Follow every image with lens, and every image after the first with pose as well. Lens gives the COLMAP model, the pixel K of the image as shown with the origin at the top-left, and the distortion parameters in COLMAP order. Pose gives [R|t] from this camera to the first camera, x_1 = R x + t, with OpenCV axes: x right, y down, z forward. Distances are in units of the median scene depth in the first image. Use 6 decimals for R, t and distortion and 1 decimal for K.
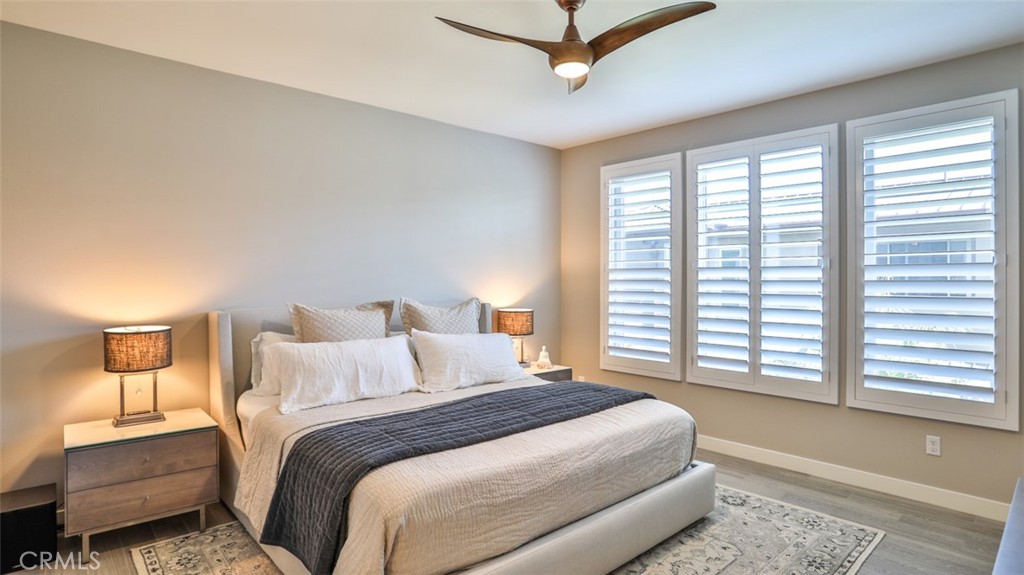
lens RADIAL K [[538.8, 0, 519.7], [0, 538.8, 281.7], [0, 0, 1]] dist [-0.051820, 0.011424]
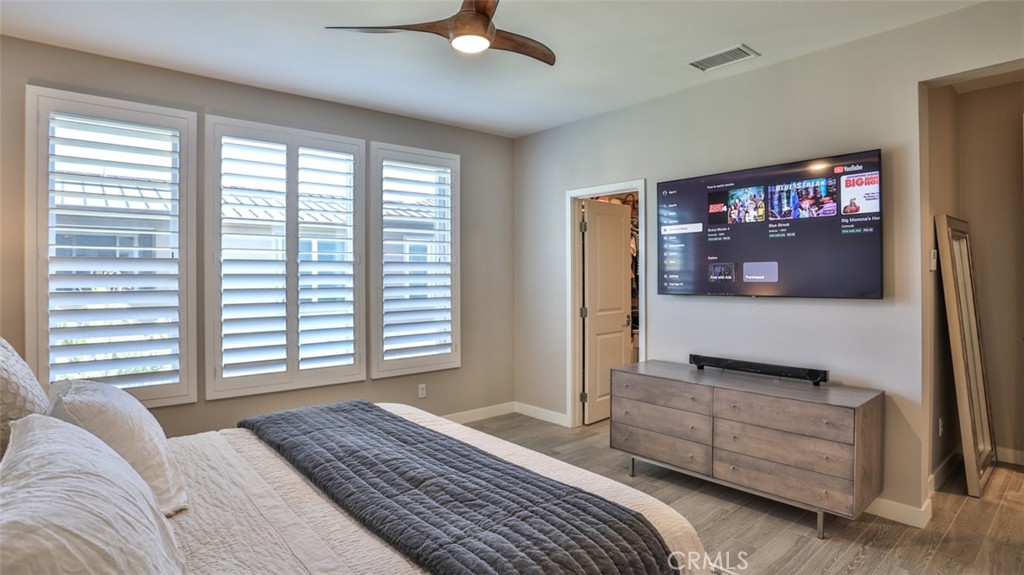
lens RADIAL K [[538.8, 0, 512.1], [0, 538.8, 282.7], [0, 0, 1]] dist [-0.051820, 0.011424]
pose [[0.031769, -0.017325, 0.999345, -0.390417], [0.004450, 0.999842, 0.017192, -0.001973], [-0.999485, 0.003901, 0.031841, 0.427199]]
